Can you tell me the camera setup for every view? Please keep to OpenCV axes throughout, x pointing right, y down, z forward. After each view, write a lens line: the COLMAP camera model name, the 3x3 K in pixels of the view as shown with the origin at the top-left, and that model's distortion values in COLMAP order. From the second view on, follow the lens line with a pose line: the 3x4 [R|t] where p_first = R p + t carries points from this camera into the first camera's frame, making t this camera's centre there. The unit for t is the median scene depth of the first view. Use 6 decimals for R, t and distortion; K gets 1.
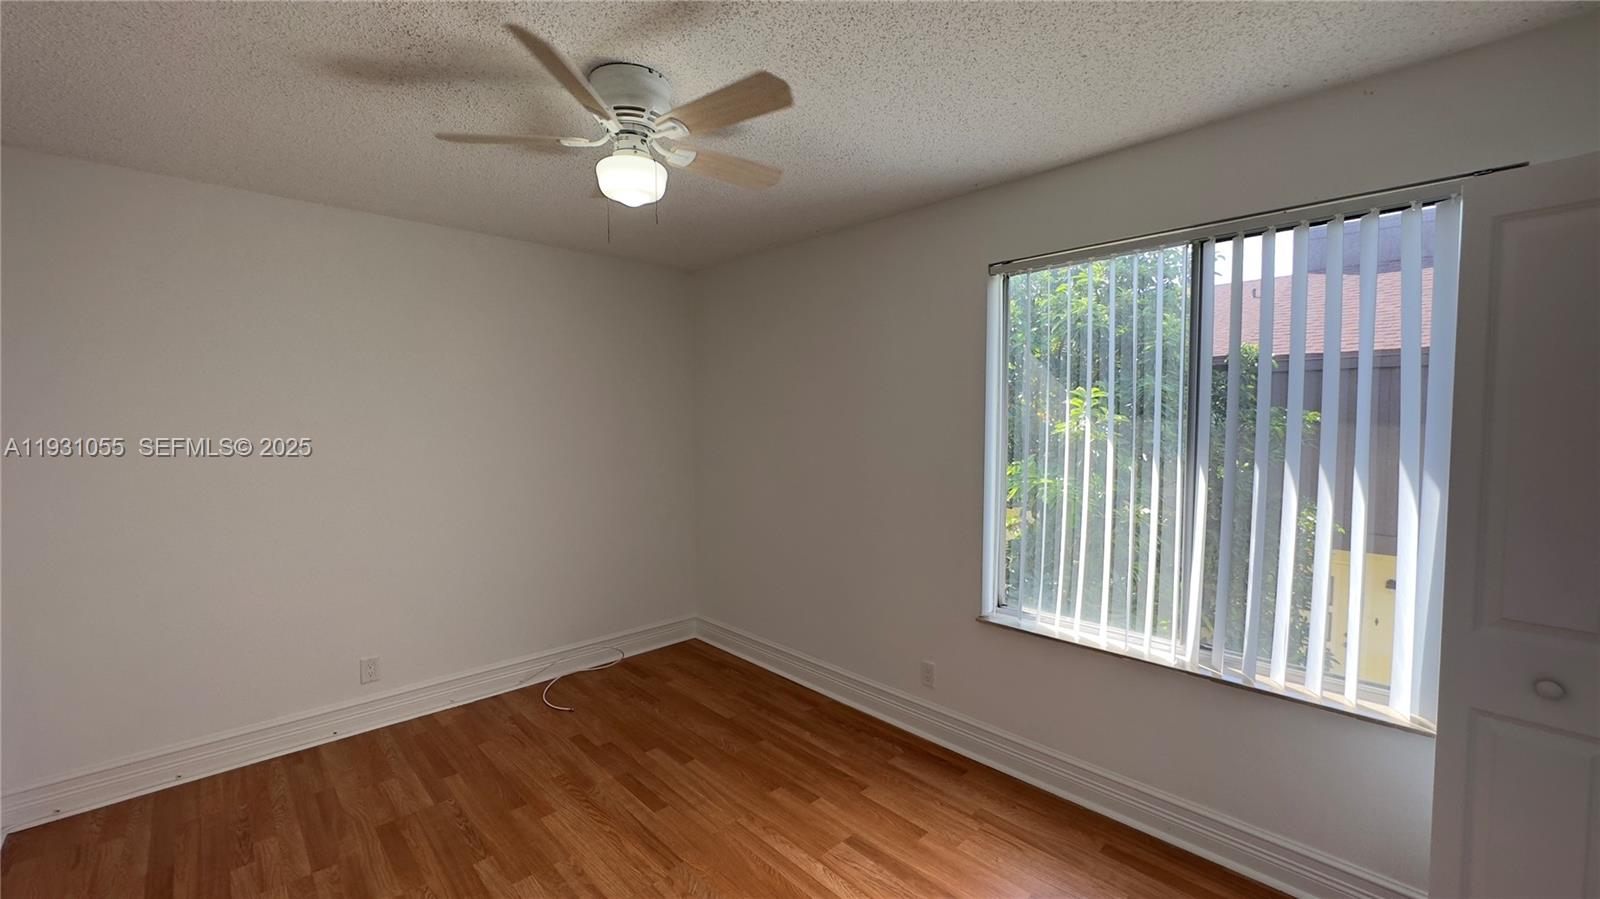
lens RADIAL K [[640.1, 0, 800.0], [0, 640.1, 453.0], [0, 0, 1]] dist [0.000439, -0.000247]
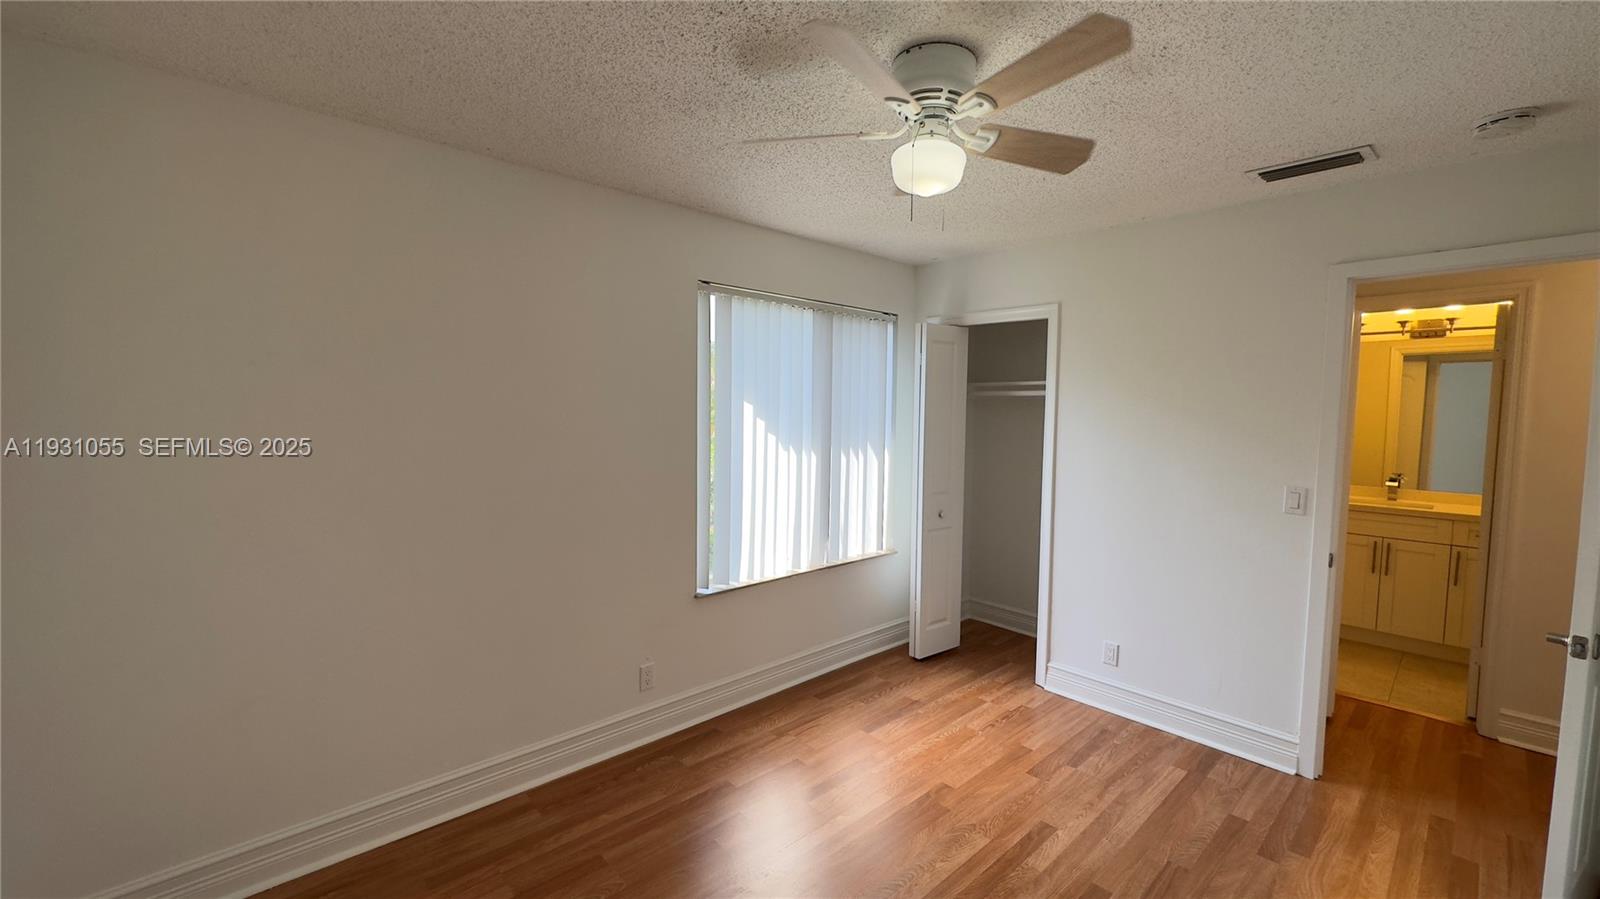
lens RADIAL K [[640.1, 0, 800.0], [0, 640.1, 453.0], [0, 0, 1]] dist [0.000439, -0.000247]
pose [[0.015344, -0.071978, 0.997288, -0.830443], [0.040393, 0.996636, 0.071309, -0.065513], [-0.999066, 0.039189, 0.018200, 0.806891]]
